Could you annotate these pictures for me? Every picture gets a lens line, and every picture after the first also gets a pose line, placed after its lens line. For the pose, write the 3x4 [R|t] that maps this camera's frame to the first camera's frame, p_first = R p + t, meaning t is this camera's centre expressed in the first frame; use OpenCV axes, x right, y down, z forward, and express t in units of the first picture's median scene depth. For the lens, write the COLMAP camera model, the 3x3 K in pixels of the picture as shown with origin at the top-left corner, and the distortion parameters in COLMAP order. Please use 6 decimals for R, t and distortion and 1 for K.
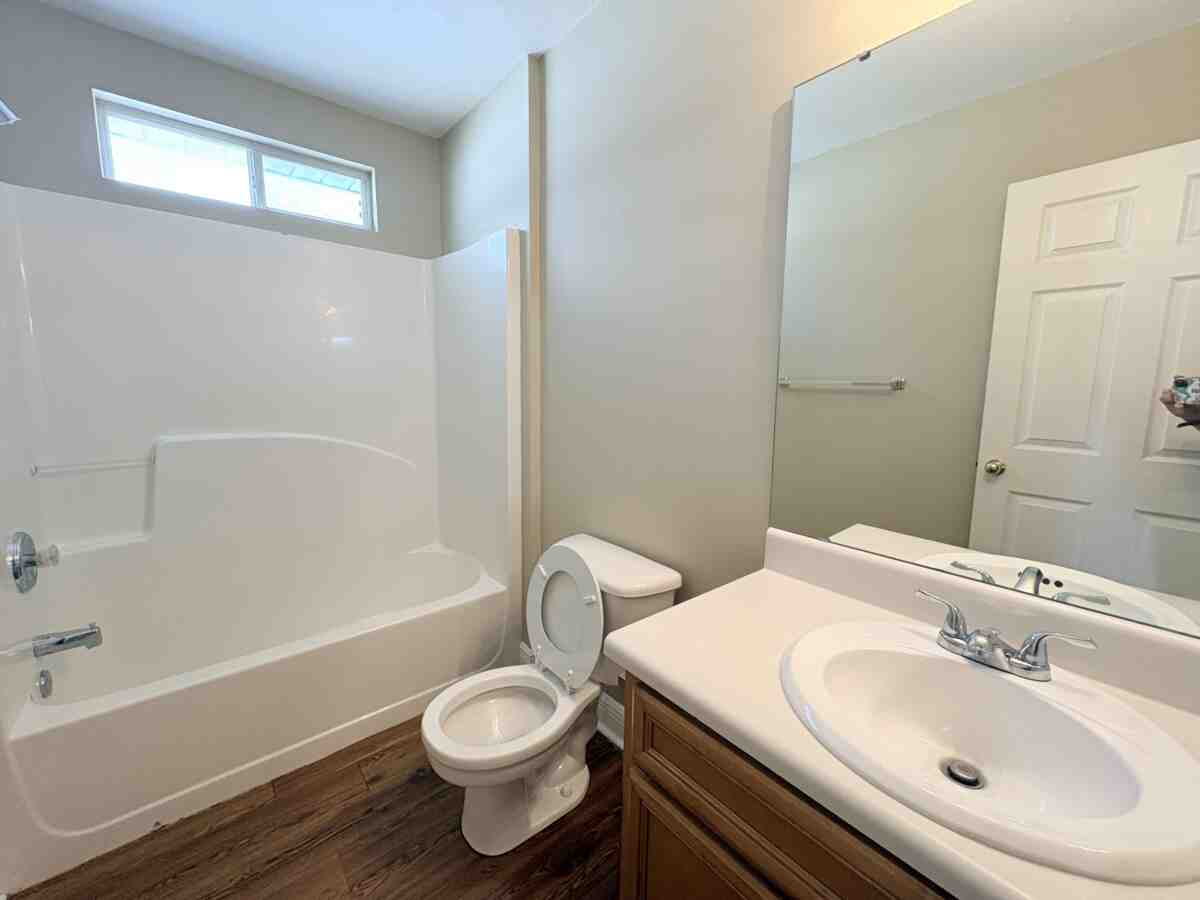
lens RADIAL K [[477.9, 0, 598.6], [0, 477.9, 447.9], [0, 0, 1]] dist [0.001711, -0.000023]
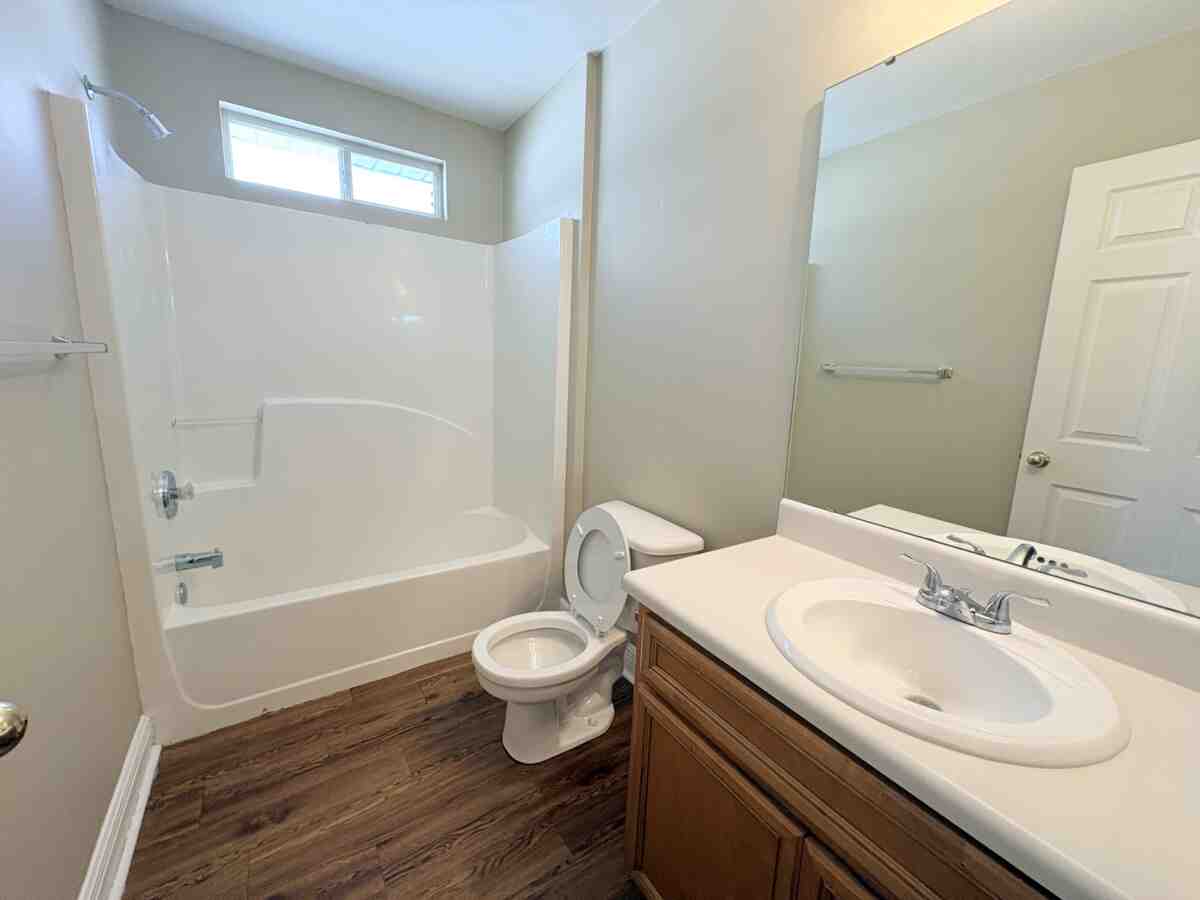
lens RADIAL K [[477.9, 0, 598.6], [0, 477.9, 447.9], [0, 0, 1]] dist [0.001711, -0.000023]
pose [[0.993163, 0.044963, -0.107730, 0.040394], [-0.041030, 0.998418, 0.038450, 0.021700], [0.109288, -0.033767, 0.993436, -0.110601]]
